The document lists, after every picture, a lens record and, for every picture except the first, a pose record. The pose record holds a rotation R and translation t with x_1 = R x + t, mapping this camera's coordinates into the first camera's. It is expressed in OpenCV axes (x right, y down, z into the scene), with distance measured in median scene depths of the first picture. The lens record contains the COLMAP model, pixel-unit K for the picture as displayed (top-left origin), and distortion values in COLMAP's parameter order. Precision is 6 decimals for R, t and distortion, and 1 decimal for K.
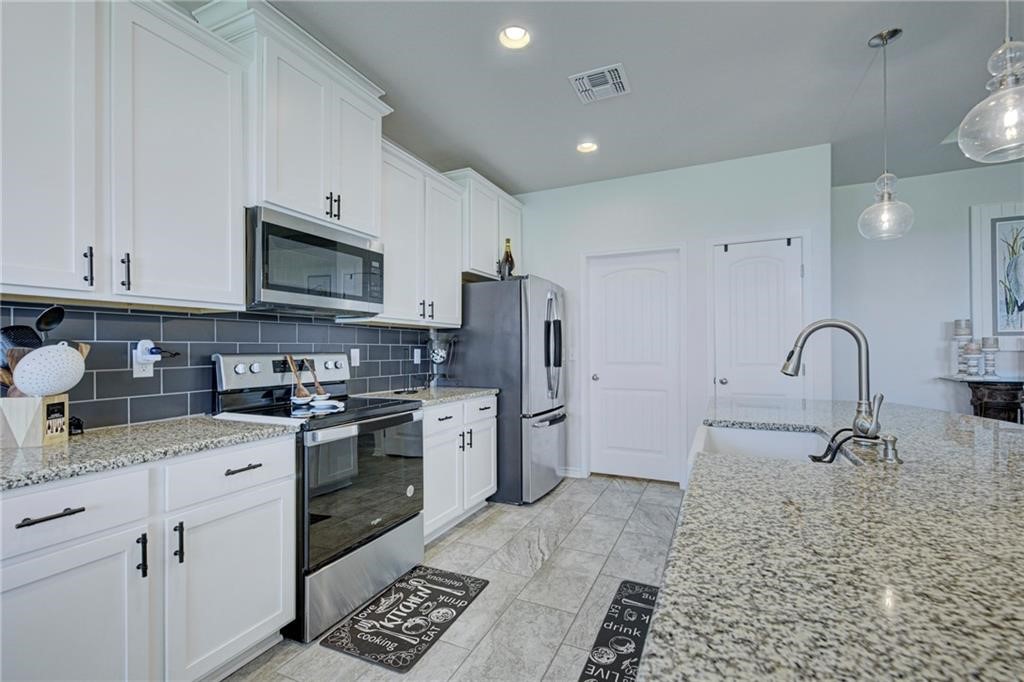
lens RADIAL K [[439.8, 0, 516.1], [0, 439.8, 349.5], [0, 0, 1]] dist [0.001353, 0.000070]
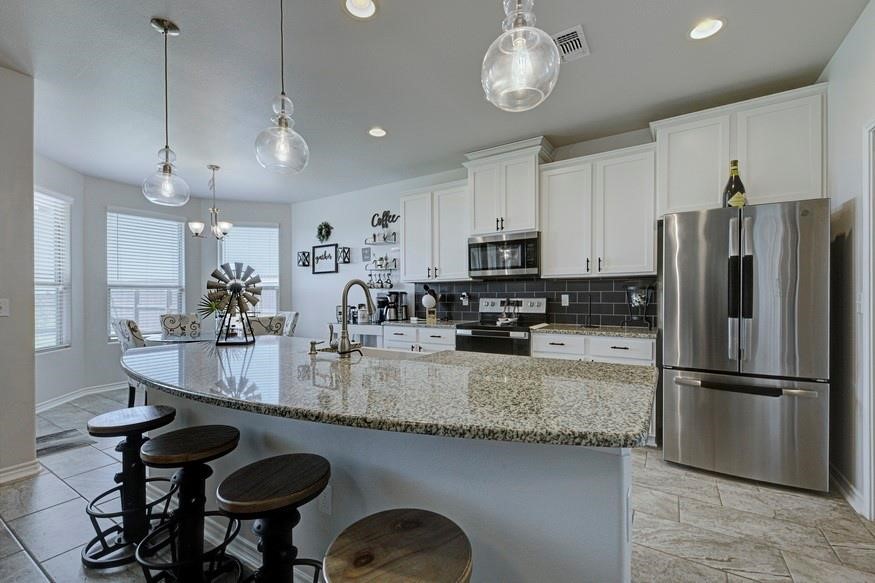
lens RADIAL K [[375.8, 0, 438.7], [0, 375.8, 297.0], [0, 0, 1]] dist [0.001353, 0.000070]
pose [[-0.134707, 0.002603, -0.990882, 1.166977], [0.001332, 0.999996, 0.002446, 0.002620], [0.990885, -0.000990, -0.134710, 0.838561]]
